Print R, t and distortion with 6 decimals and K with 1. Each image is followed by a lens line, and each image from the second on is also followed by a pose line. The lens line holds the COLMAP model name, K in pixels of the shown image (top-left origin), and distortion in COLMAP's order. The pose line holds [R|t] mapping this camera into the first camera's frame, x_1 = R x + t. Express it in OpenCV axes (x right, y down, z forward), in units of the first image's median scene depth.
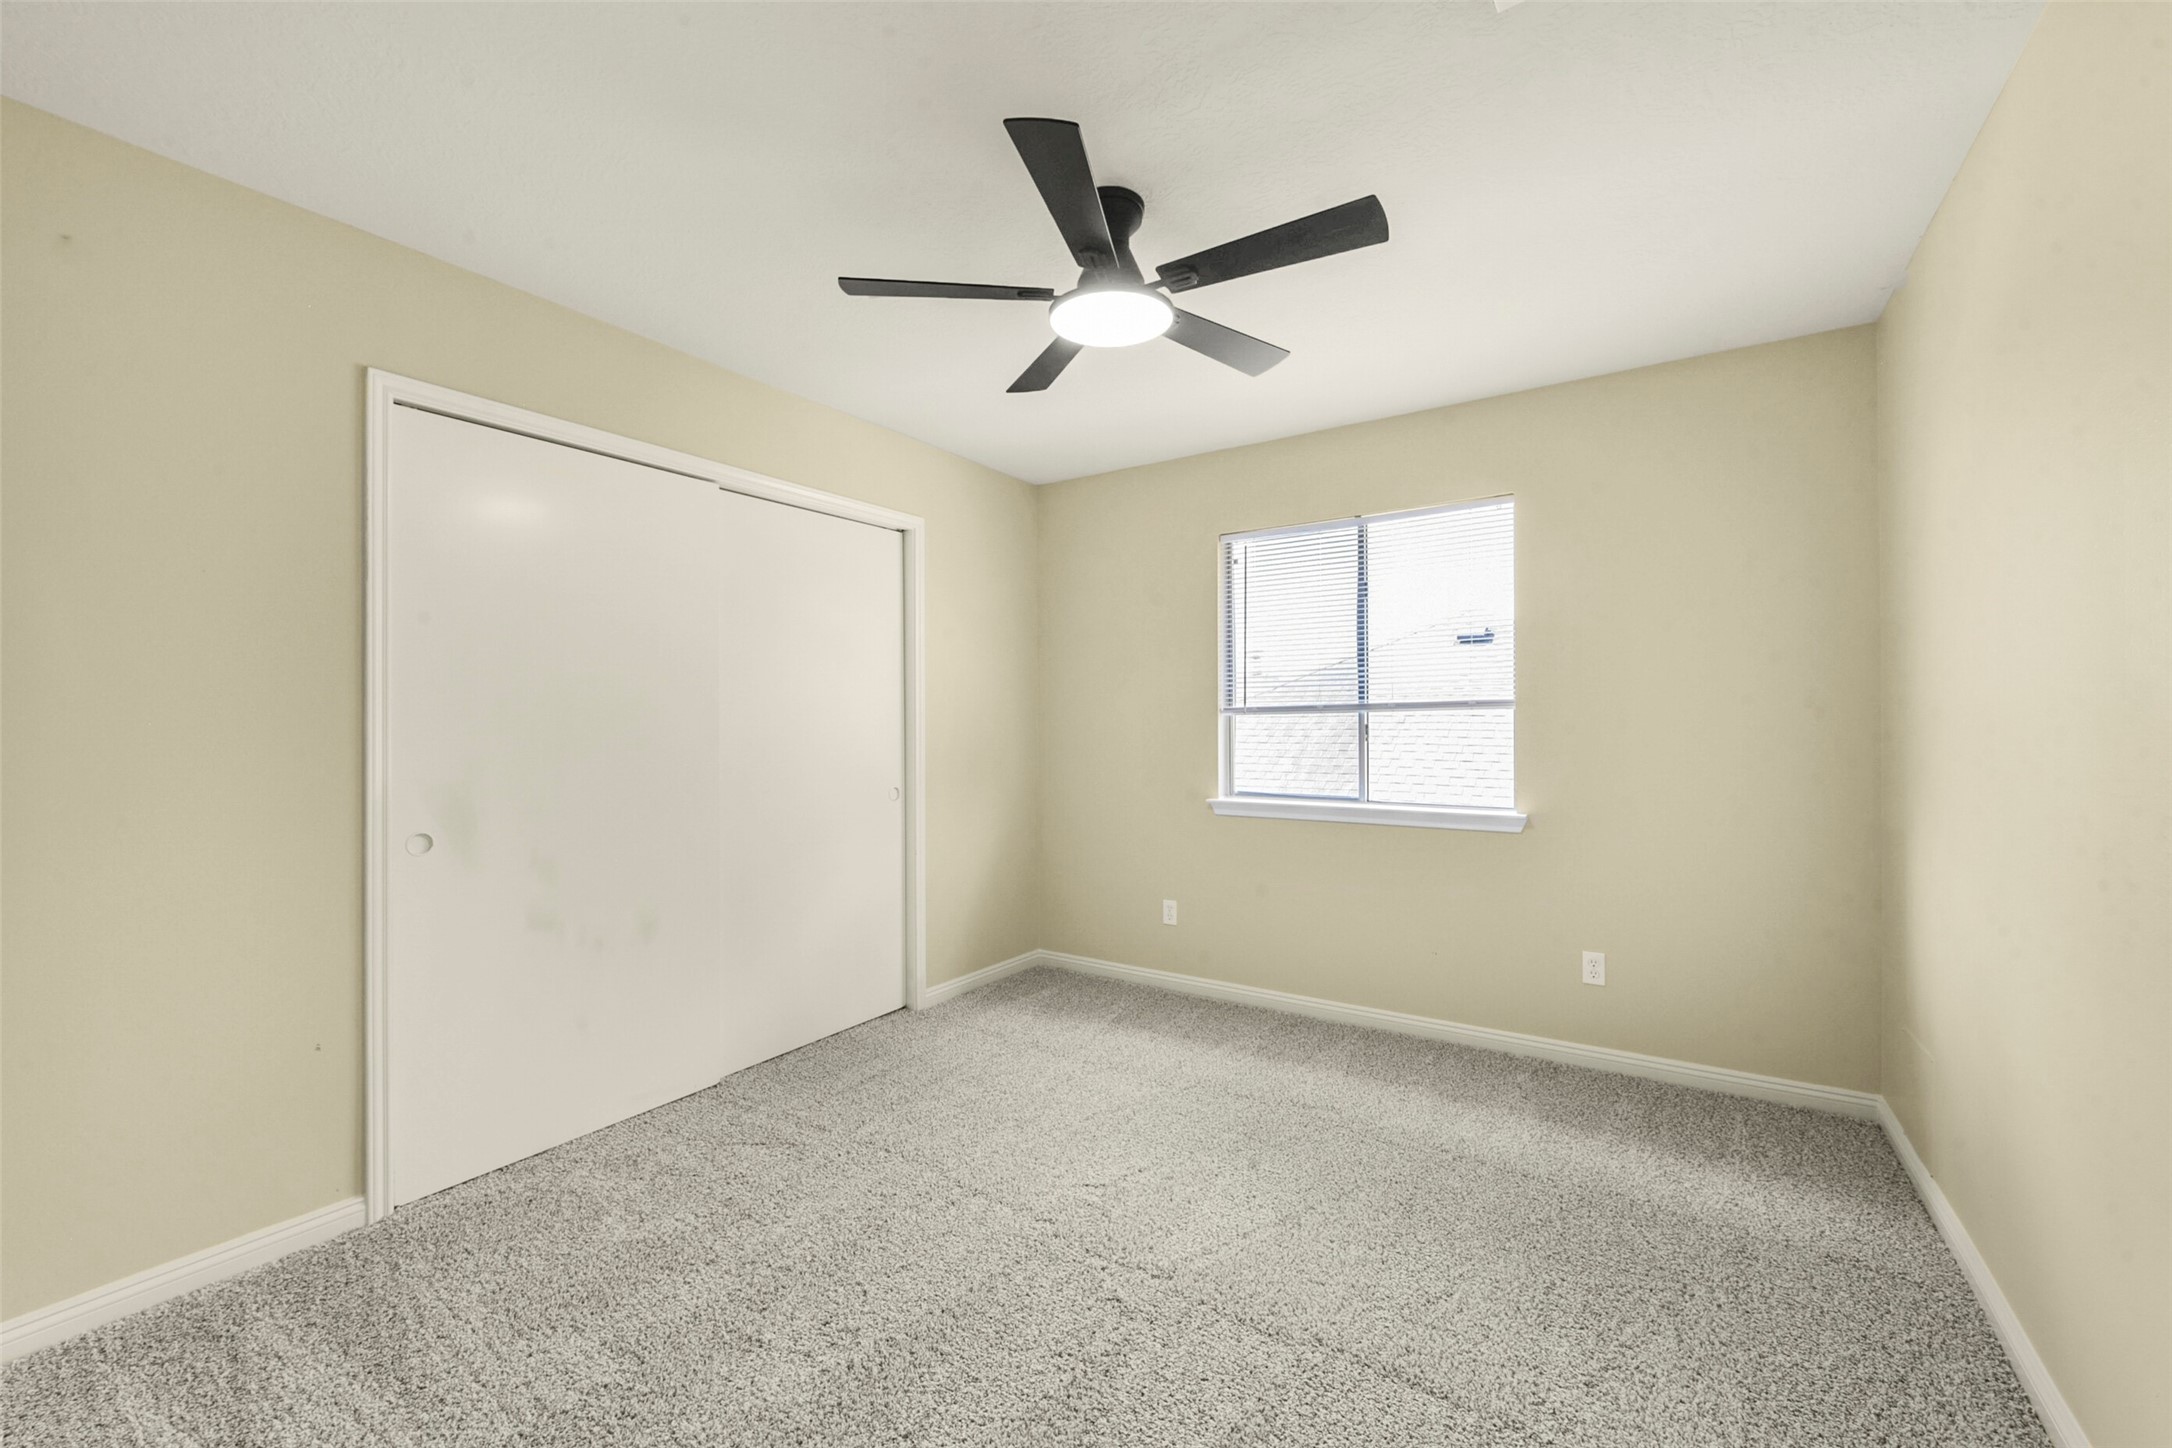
lens RADIAL K [[865.0, 0, 1084.2], [0, 865.0, 719.0], [0, 0, 1]] dist [0.000699, 0.000080]
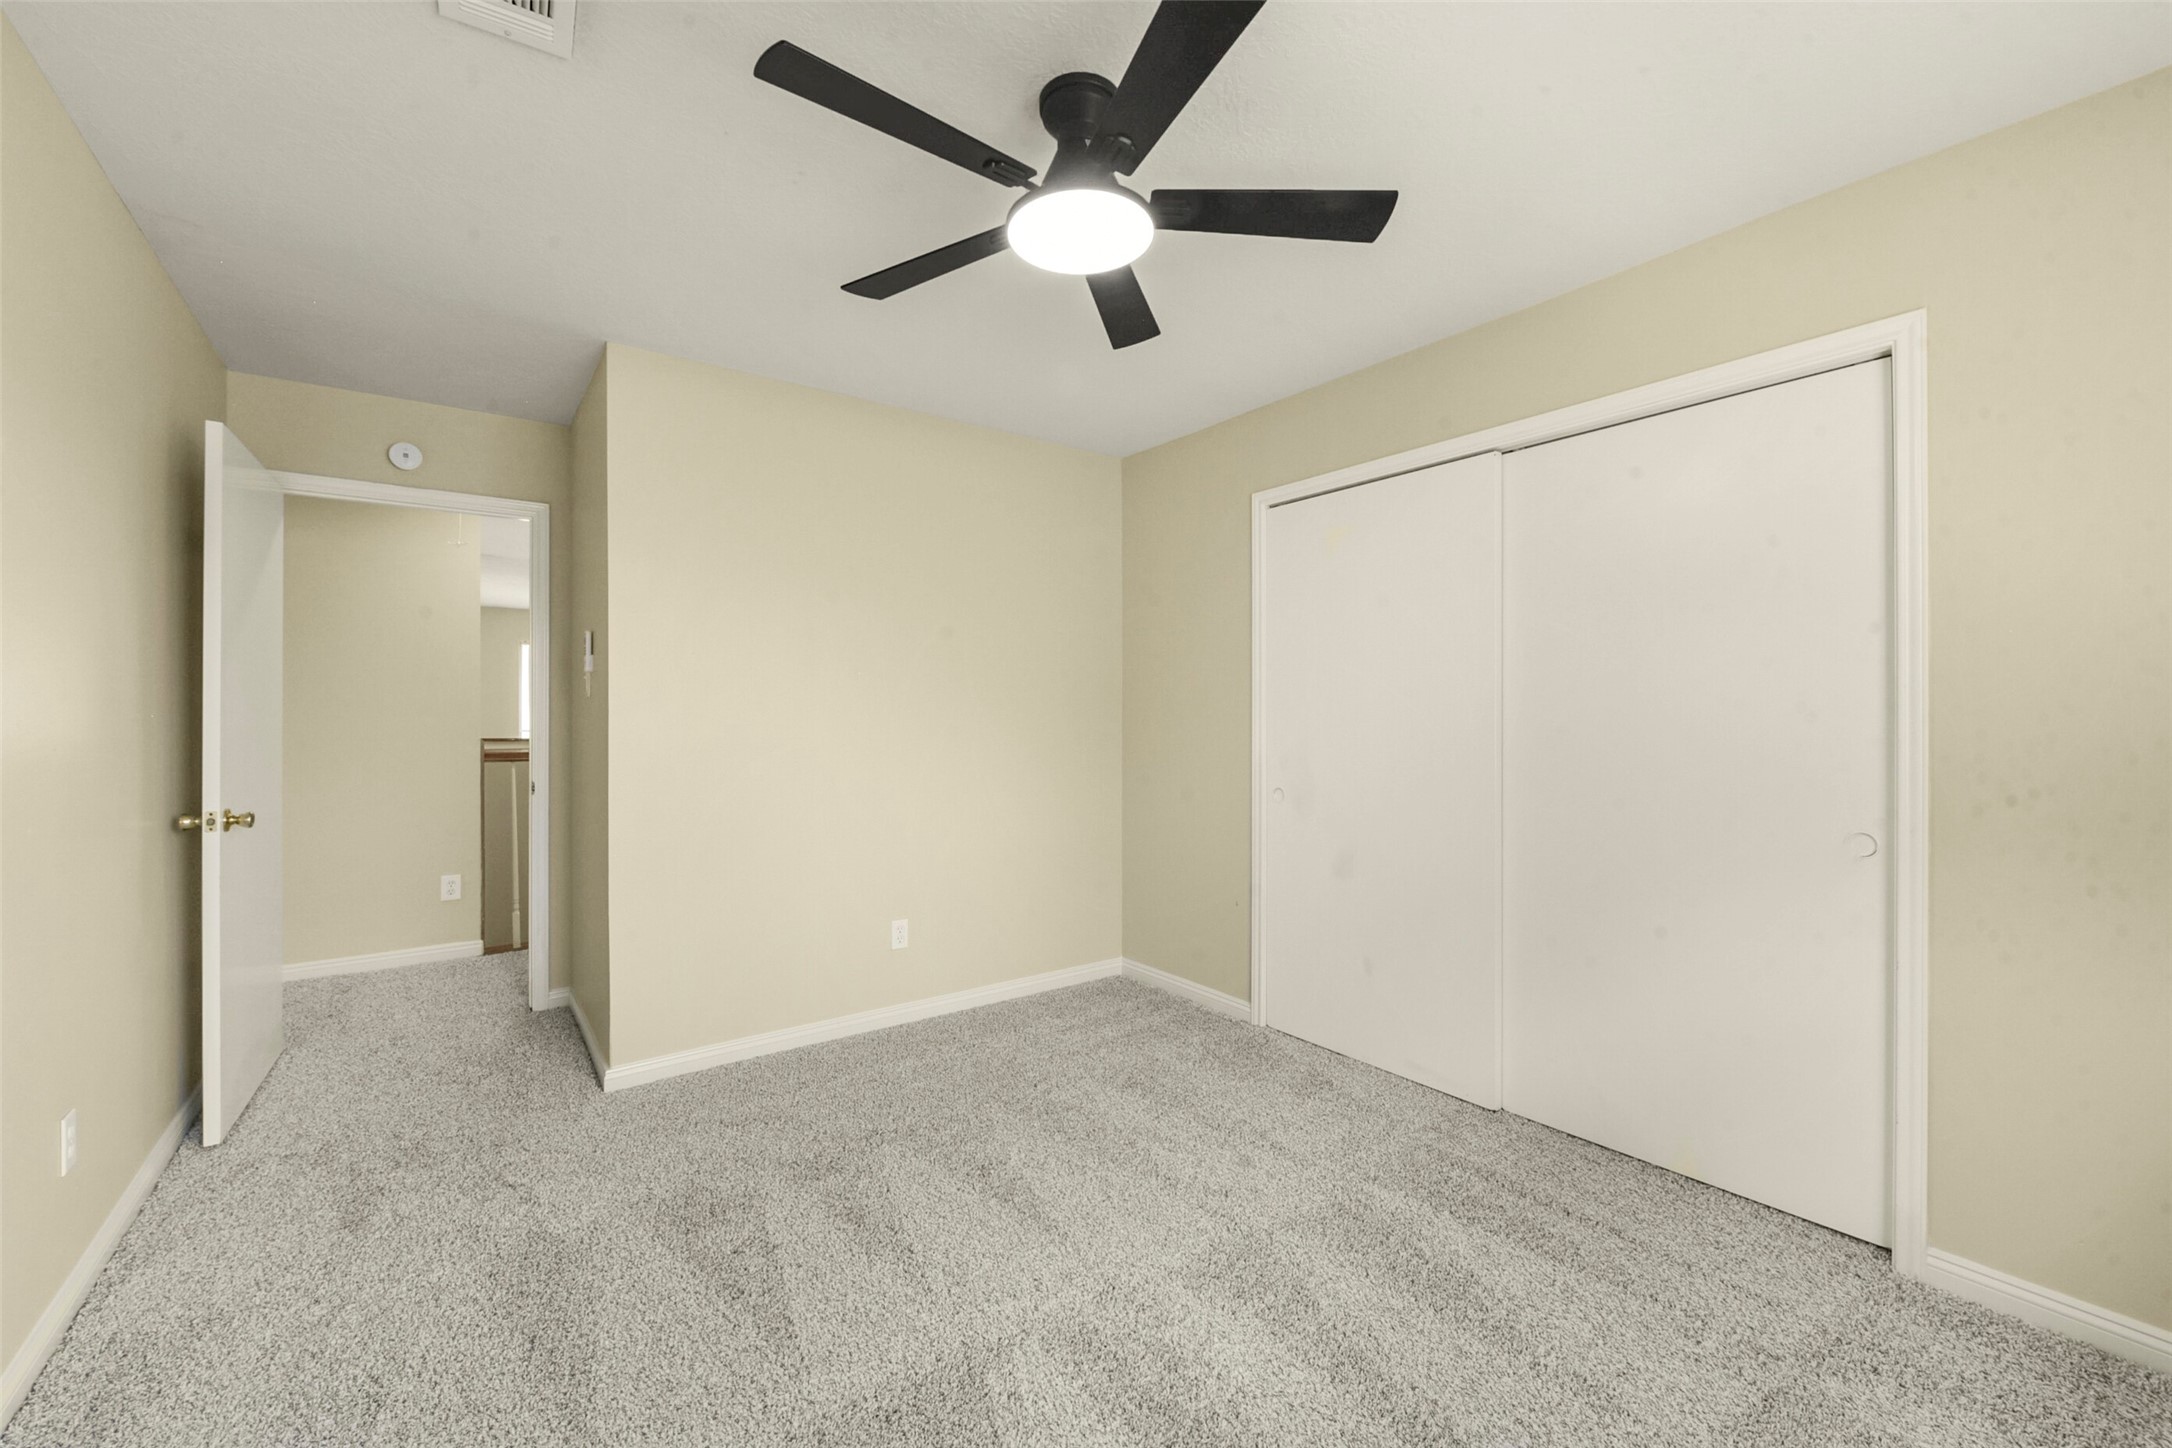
lens RADIAL K [[865.0, 0, 1085.5], [0, 865.0, 721.8], [0, 0, 1]] dist [0.000699, 0.000080]
pose [[-0.336242, 0.007063, -0.941749, 0.589963], [0.001410, 0.999975, 0.006996, 0.004959], [0.941774, 0.001024, -0.336244, 0.923500]]
